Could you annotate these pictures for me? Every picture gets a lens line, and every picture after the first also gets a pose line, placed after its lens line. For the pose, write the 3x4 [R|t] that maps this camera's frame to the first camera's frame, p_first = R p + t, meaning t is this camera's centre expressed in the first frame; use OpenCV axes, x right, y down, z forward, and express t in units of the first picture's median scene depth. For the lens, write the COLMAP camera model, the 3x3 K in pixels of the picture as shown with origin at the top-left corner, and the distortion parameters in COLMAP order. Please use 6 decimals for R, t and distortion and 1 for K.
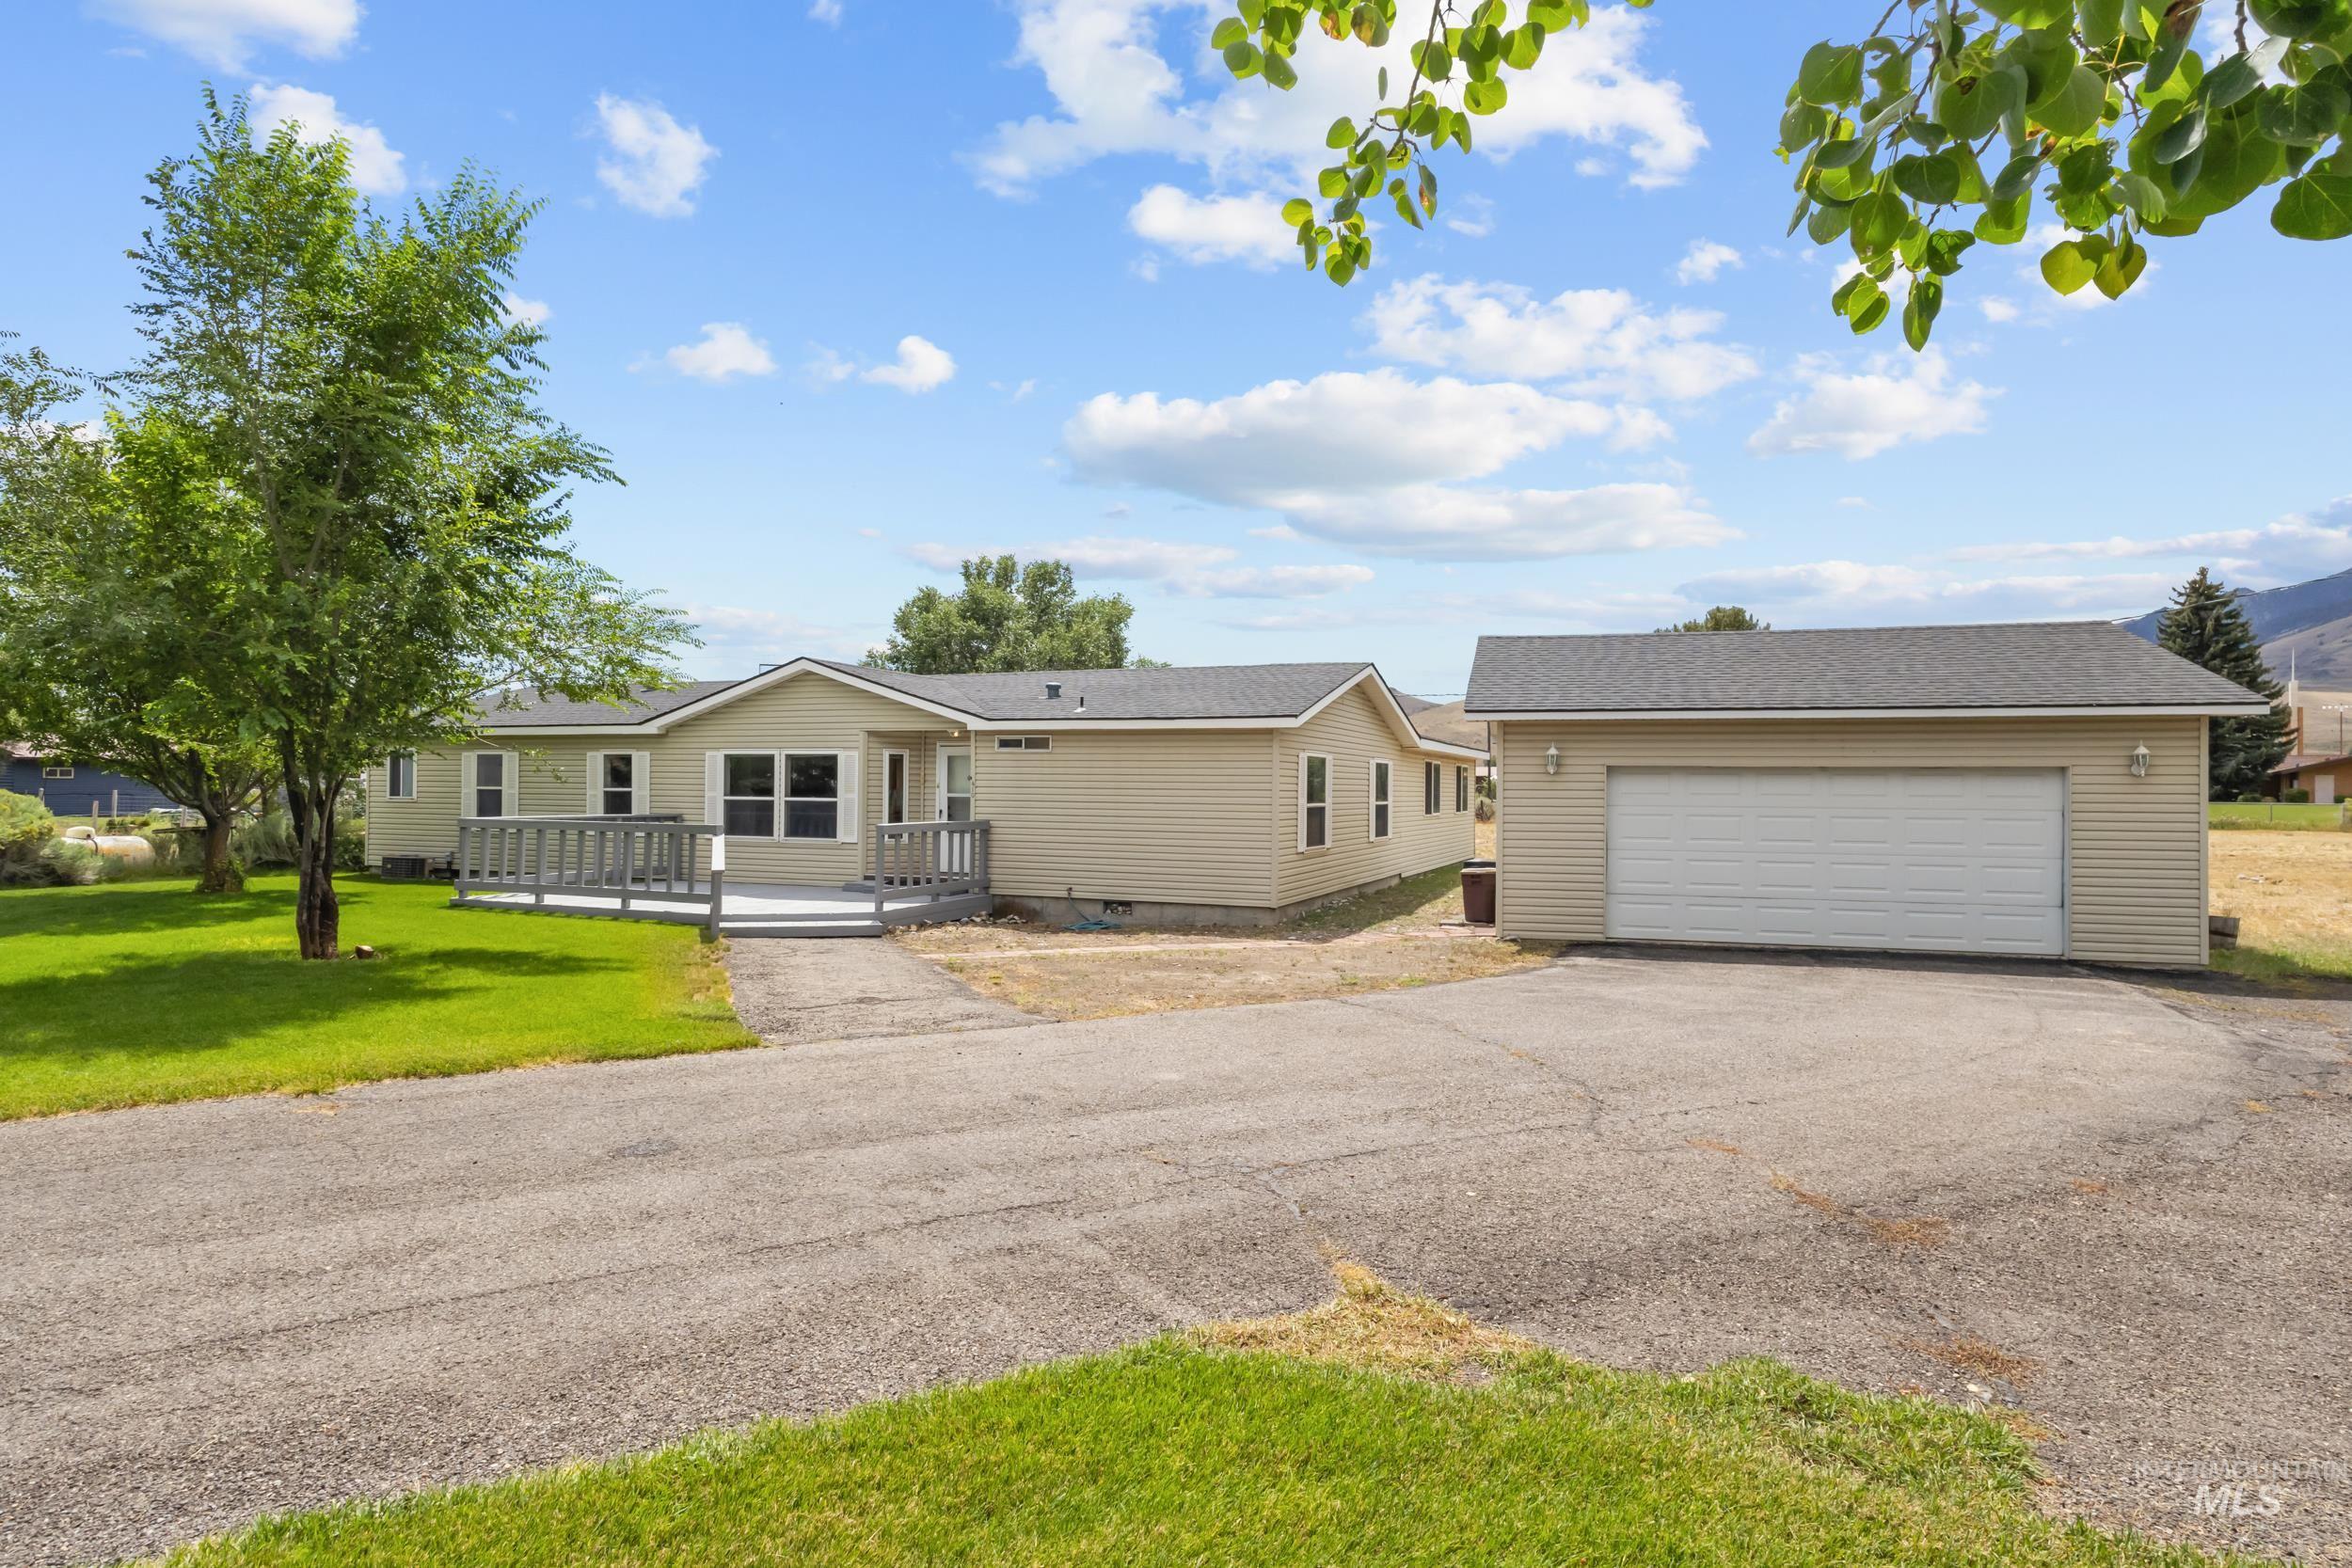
lens RADIAL K [[1315.5, 0, 1170.0], [0, 1315.5, 769.1], [0, 0, 1]] dist [0.043518, 0.000776]
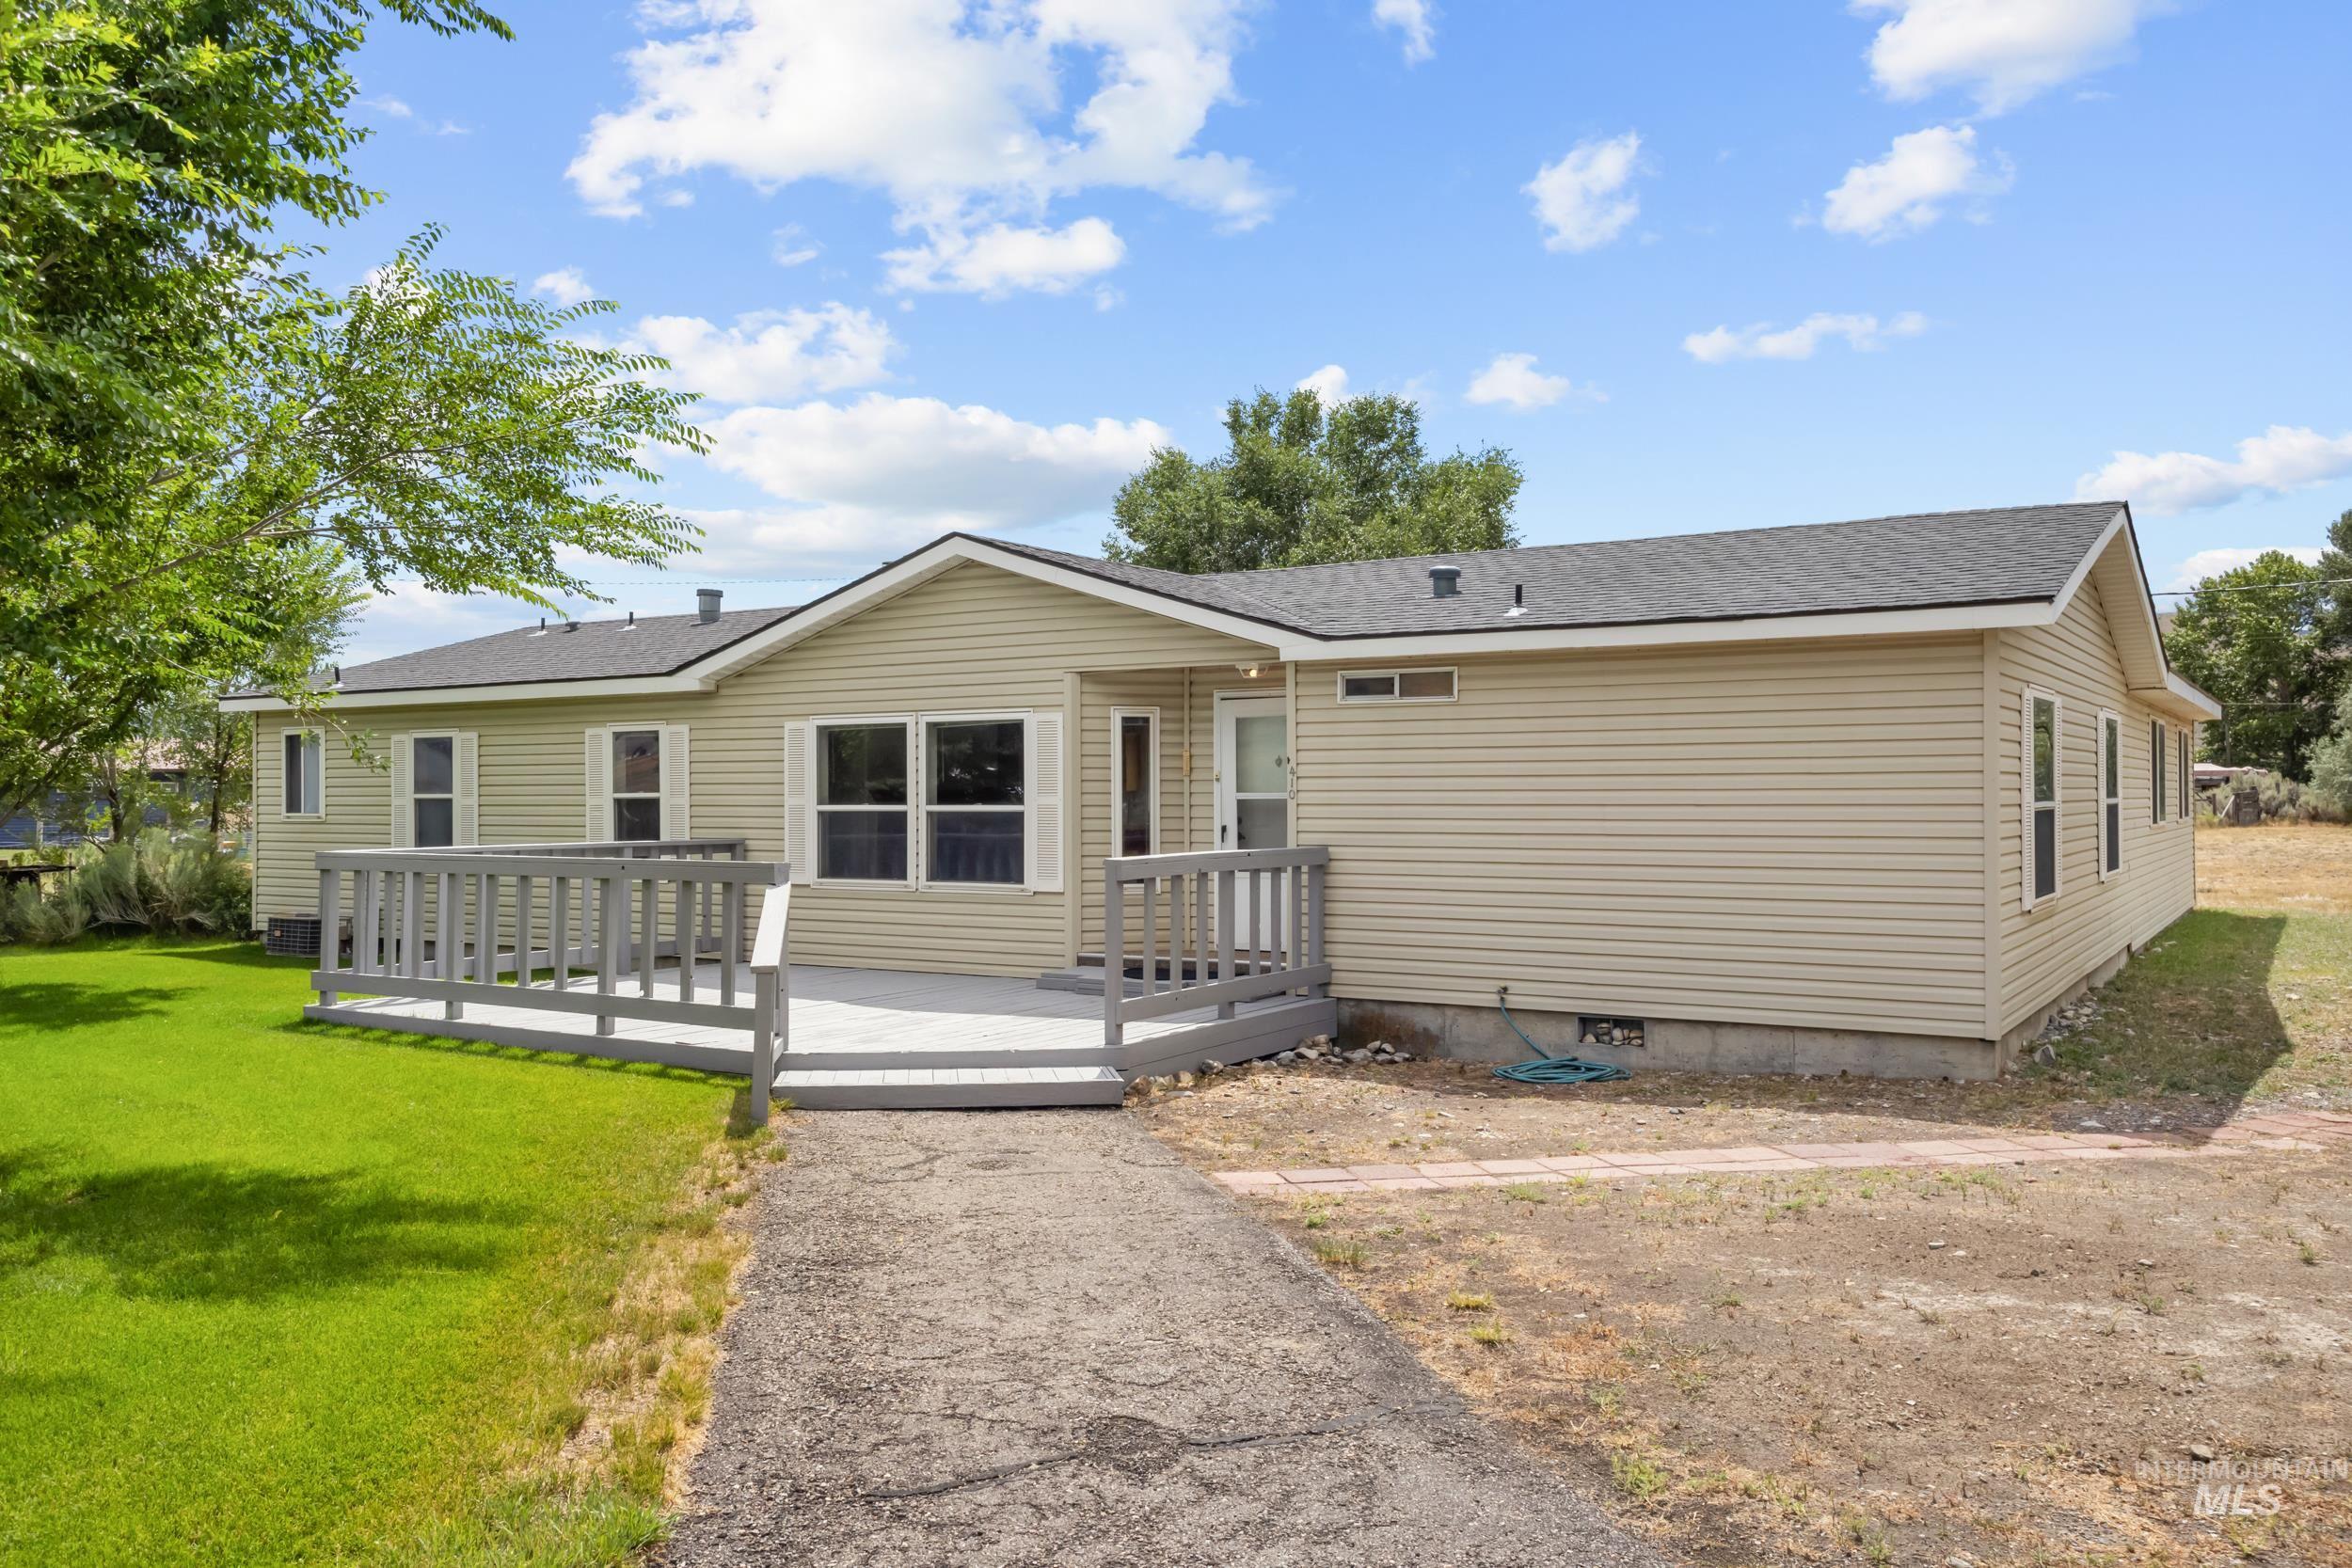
lens RADIAL K [[1894.9, 0, 1182.8], [0, 1894.9, 803.8], [0, 0, 1]] dist [-0.056158, 0.005820]
pose [[0.985899, -0.013401, -0.166804, -0.068738], [0.016440, 0.999723, 0.016854, 0.009971], [0.166531, -0.019358, 0.985846, 0.284716]]
